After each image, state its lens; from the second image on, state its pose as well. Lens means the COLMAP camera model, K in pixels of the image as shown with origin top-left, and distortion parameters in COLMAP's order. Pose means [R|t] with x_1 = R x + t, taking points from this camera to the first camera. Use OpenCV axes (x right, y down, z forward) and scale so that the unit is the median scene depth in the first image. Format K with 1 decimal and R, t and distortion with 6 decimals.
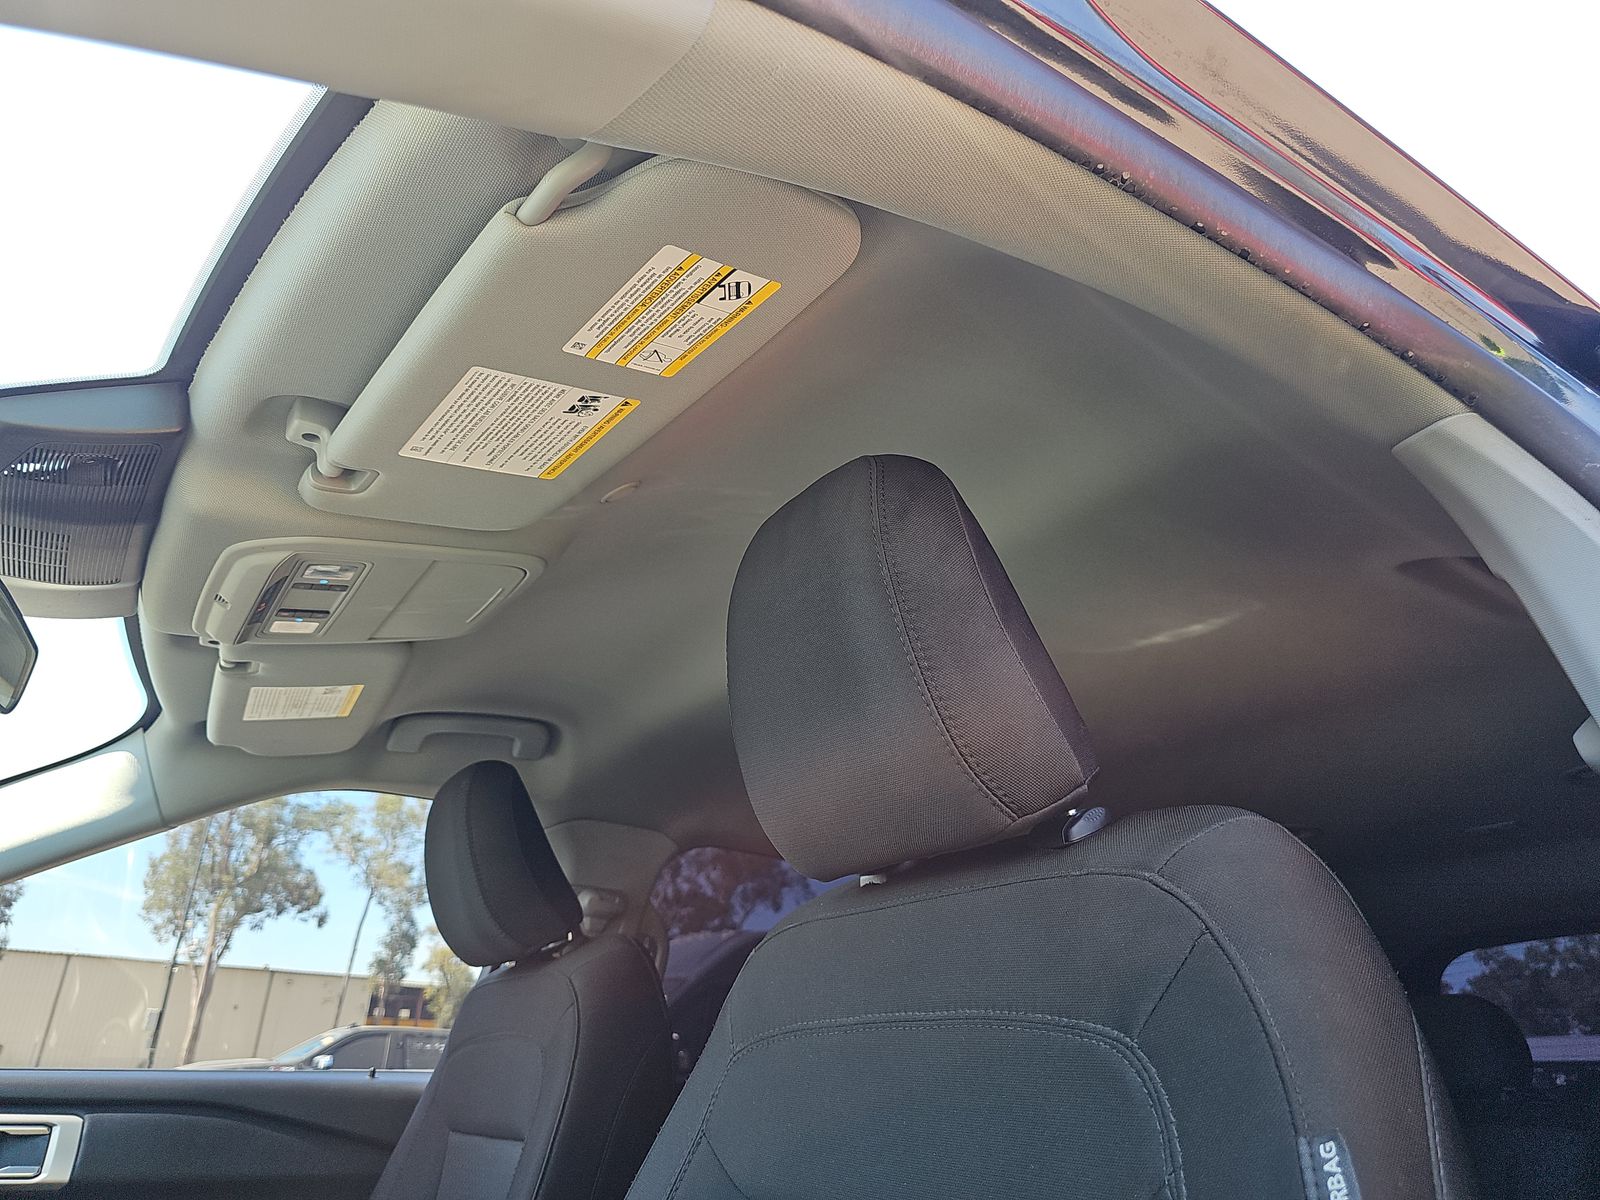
lens RADIAL K [[1089.8, 0, 800.8], [0, 1089.8, 594.0], [0, 0, 1]] dist [0.024451, -0.026848]
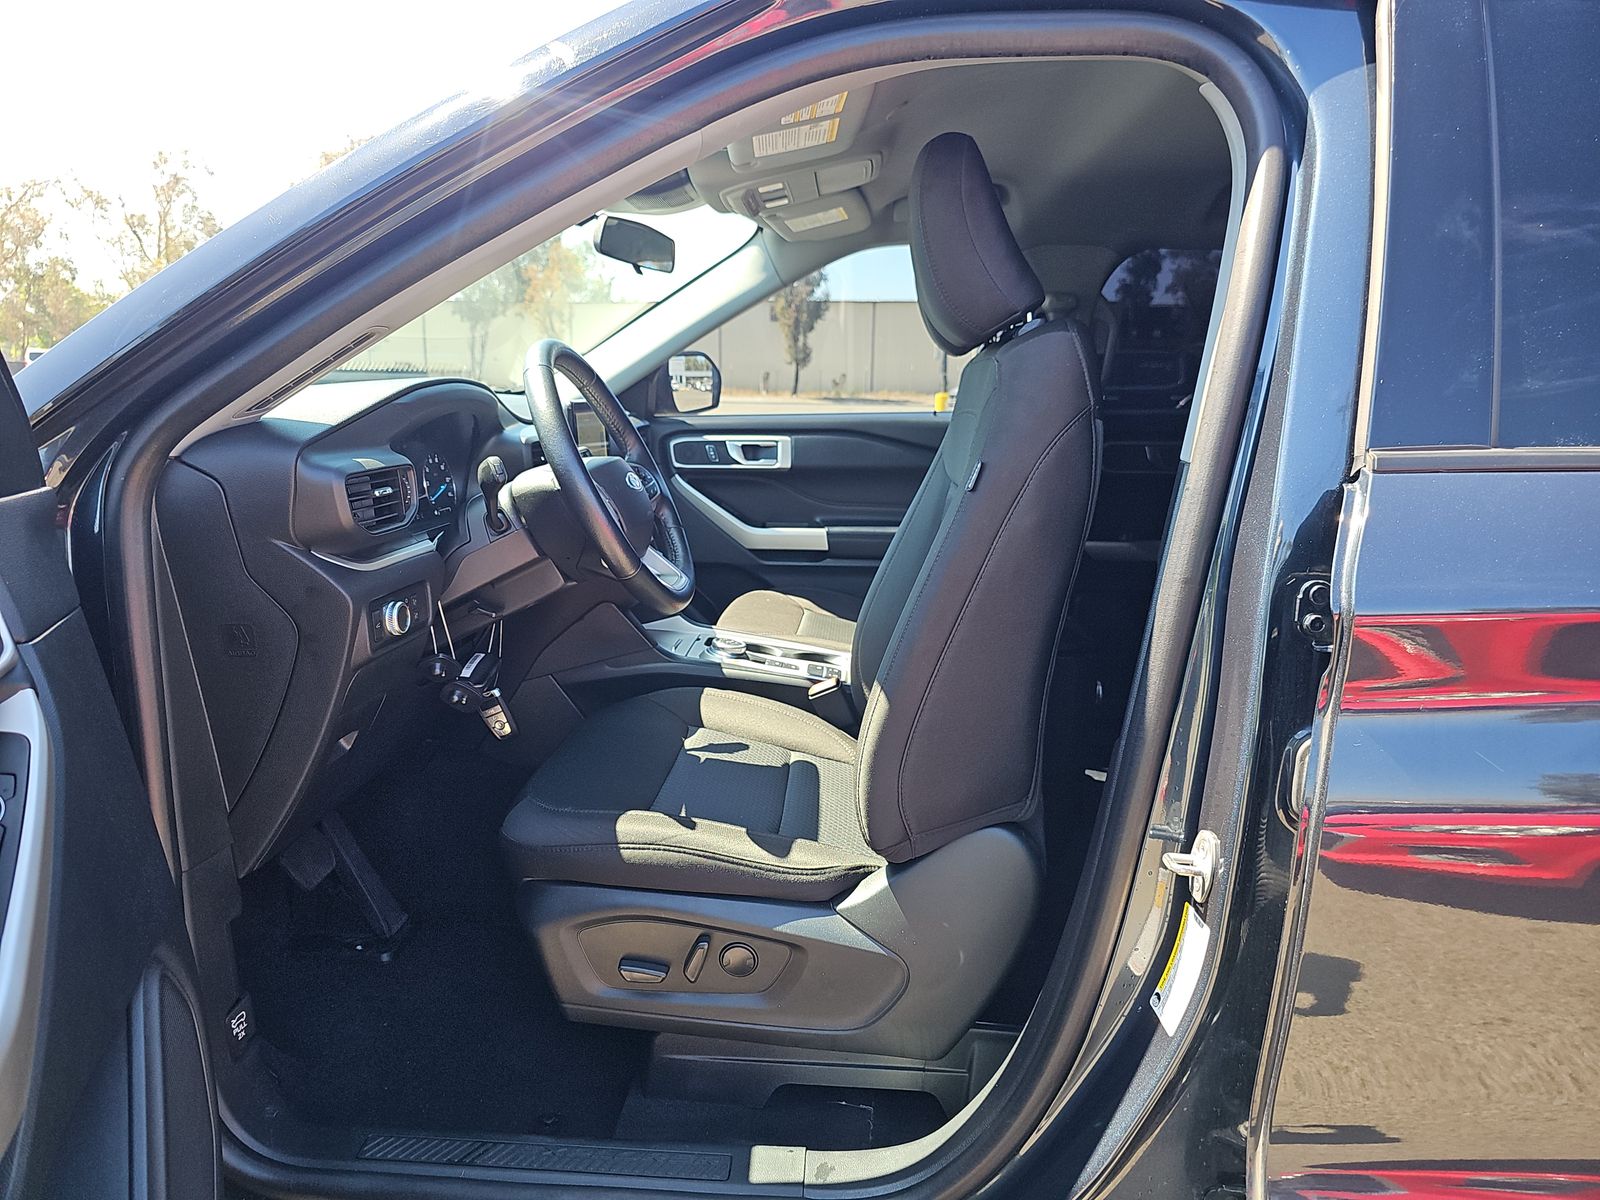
lens RADIAL K [[1089.8, 0, 801.2], [0, 1089.8, 601.7], [0, 0, 1]] dist [0.024451, -0.026848]
pose [[0.803016, 0.096580, -0.588080, 0.487912], [0.257075, 0.834116, 0.488019, -0.201608], [0.537660, -0.543068, 0.644980, -0.366249]]
